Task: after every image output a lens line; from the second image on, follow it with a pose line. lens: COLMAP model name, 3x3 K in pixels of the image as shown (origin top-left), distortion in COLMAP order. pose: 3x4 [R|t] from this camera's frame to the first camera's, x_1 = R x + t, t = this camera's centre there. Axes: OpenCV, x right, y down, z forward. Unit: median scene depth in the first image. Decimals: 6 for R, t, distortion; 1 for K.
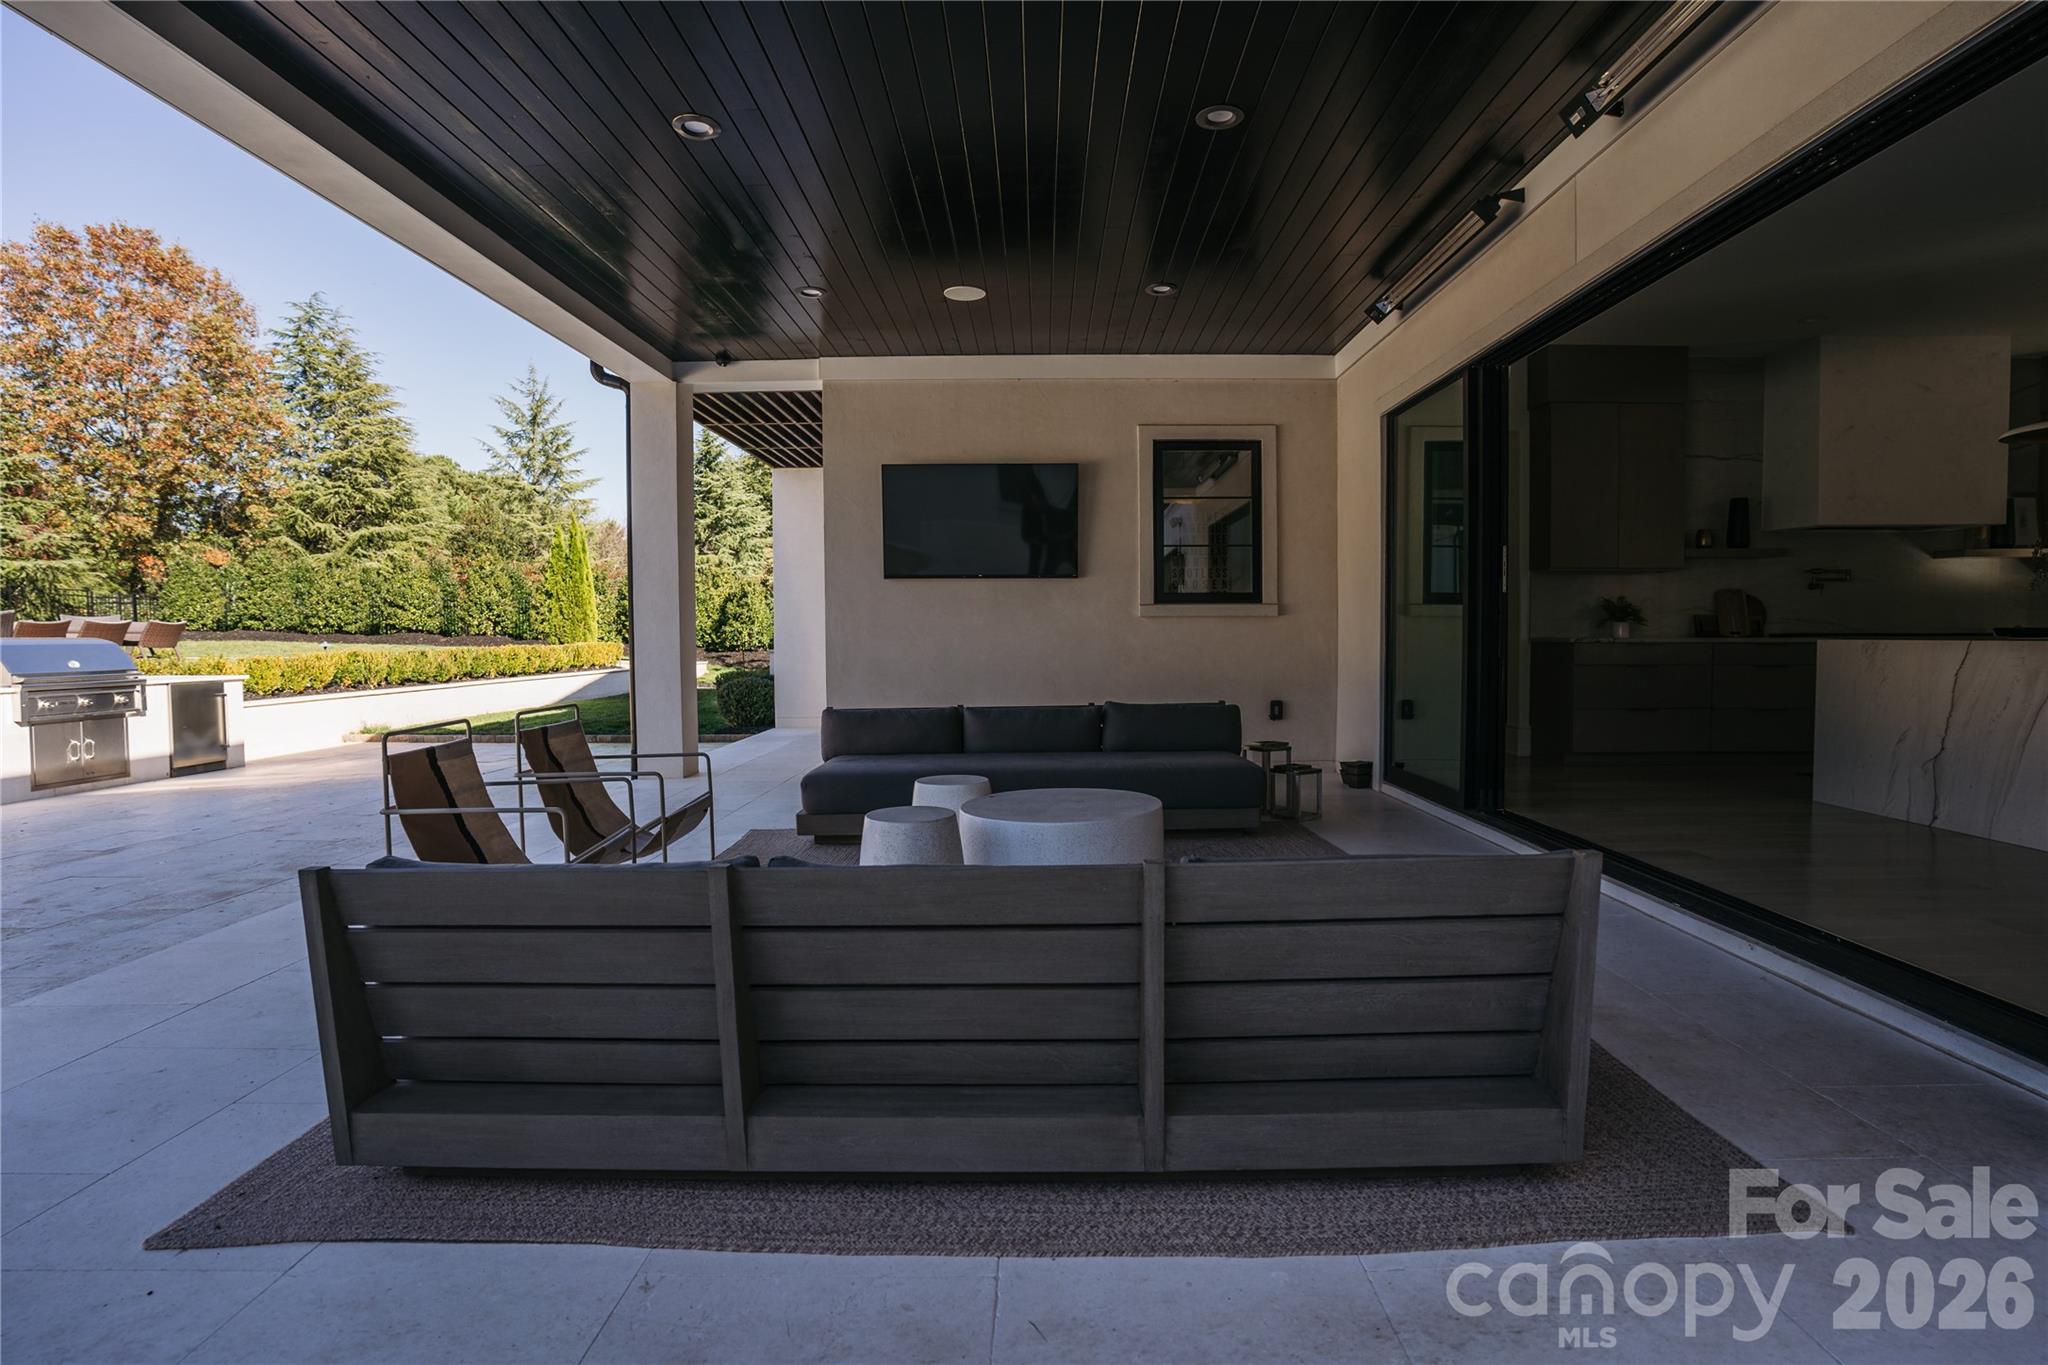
lens RADIAL K [[992.2, 0, 1076.2], [0, 992.2, 682.4], [0, 0, 1]] dist [0.007742, -0.003443]
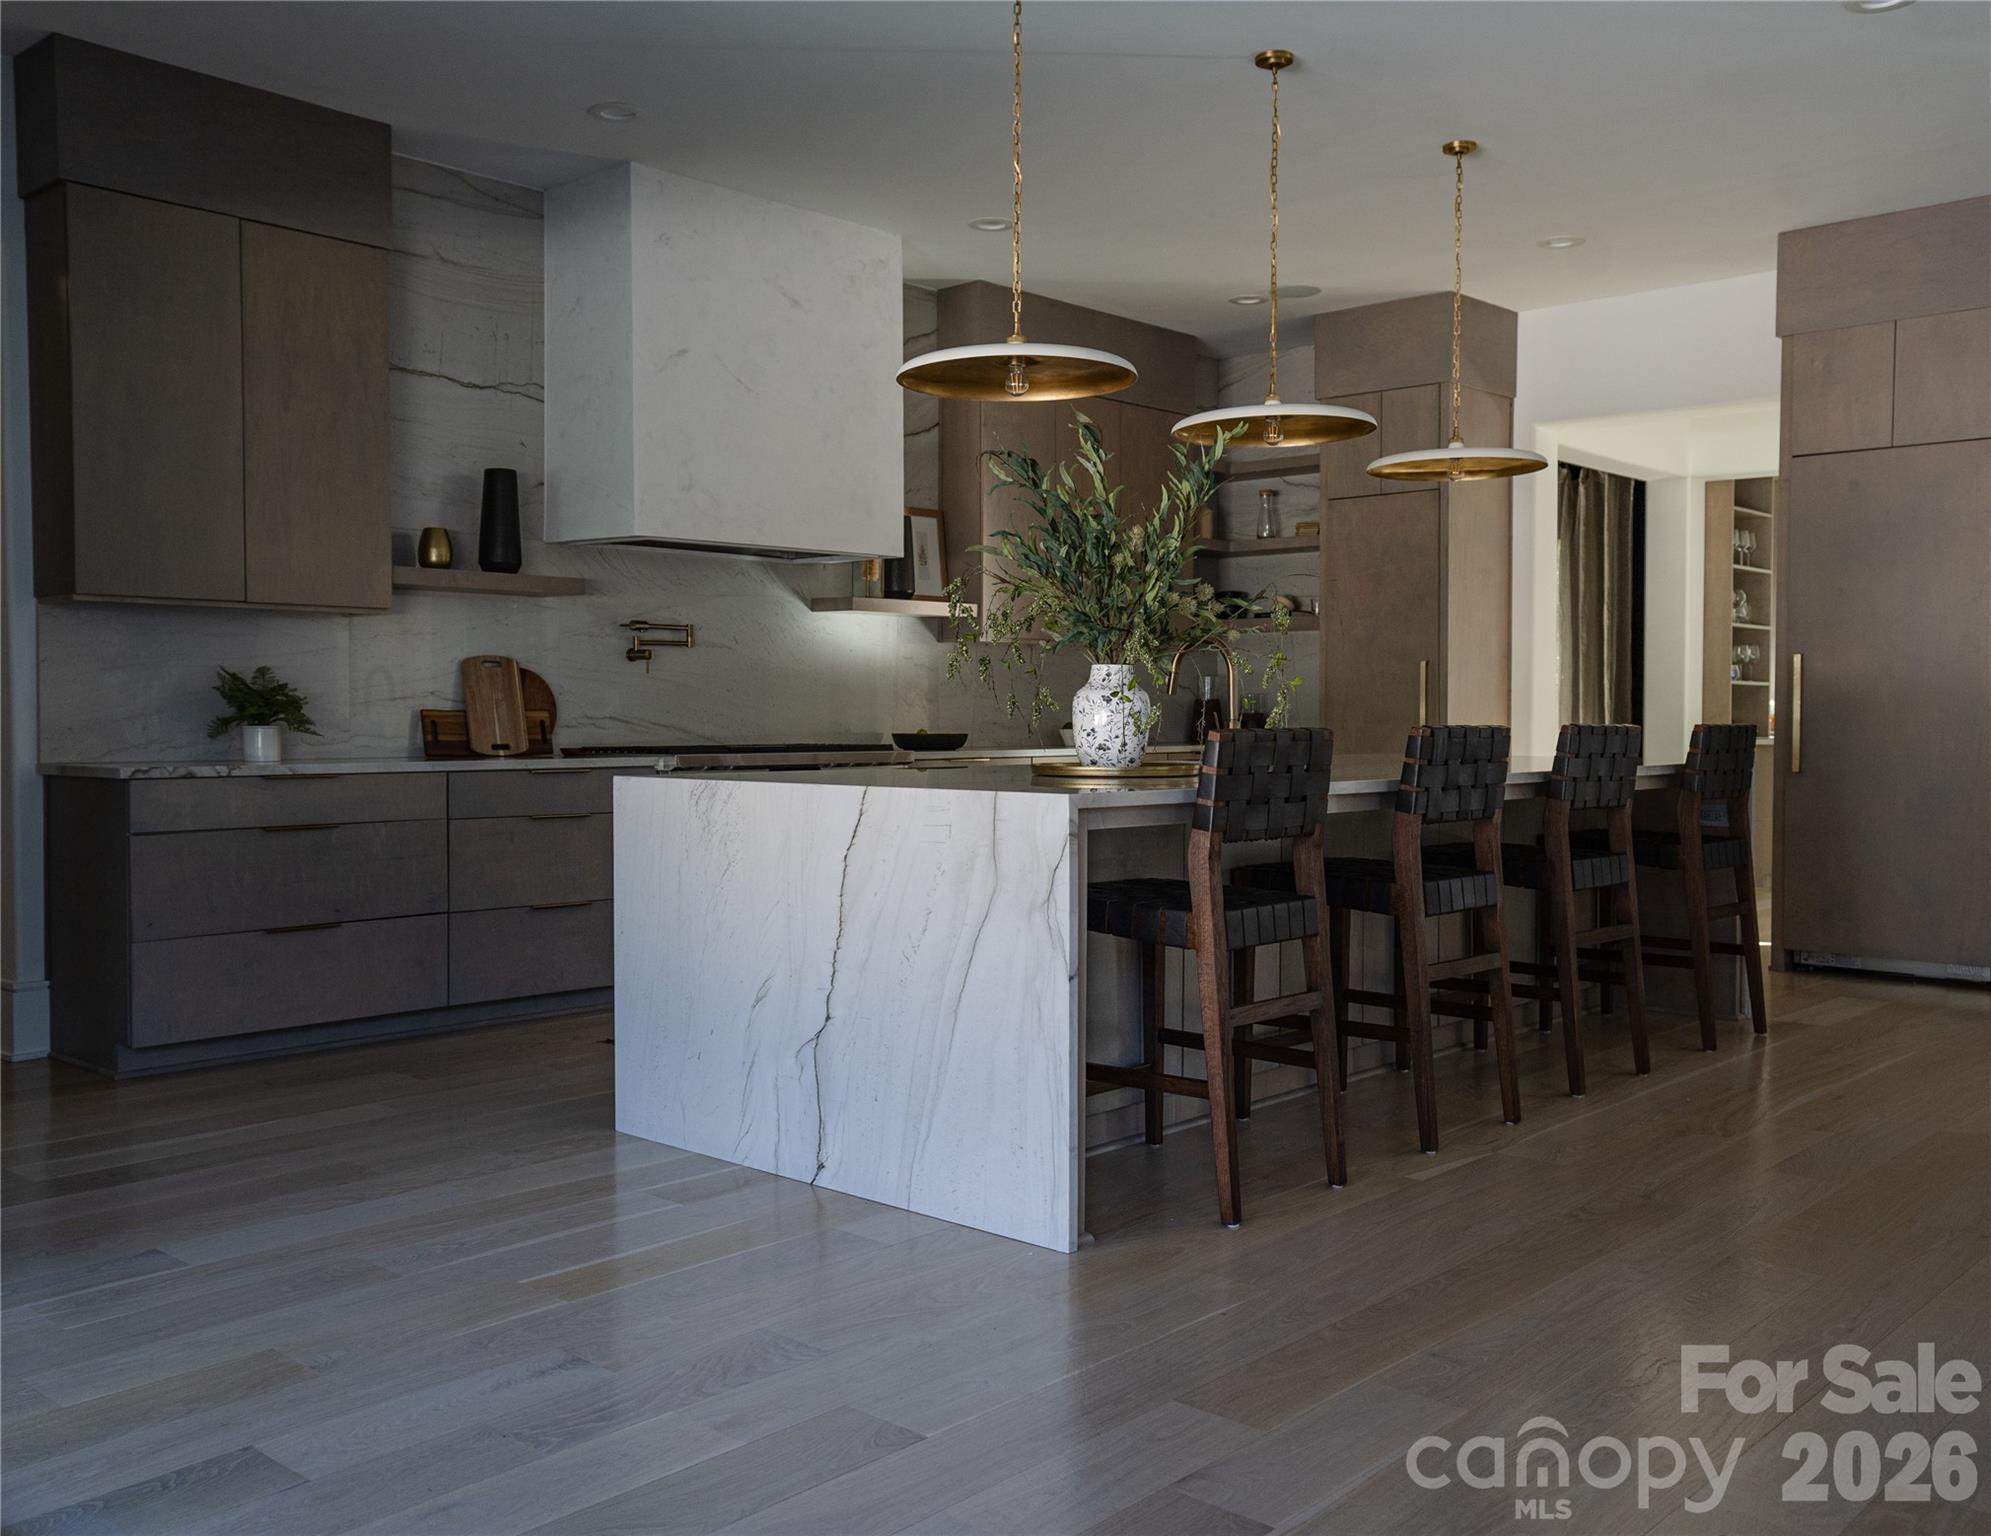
lens RADIAL K [[1799.2, 0, 998.8], [0, 1799.2, 761.9], [0, 0, 1]] dist [0.024057, 0.008485]
pose [[0.694051, -0.018630, 0.719685, 0.202699], [0.037538, 0.999242, -0.010334, -0.024933], [-0.718947, 0.034188, 0.694224, 0.223081]]
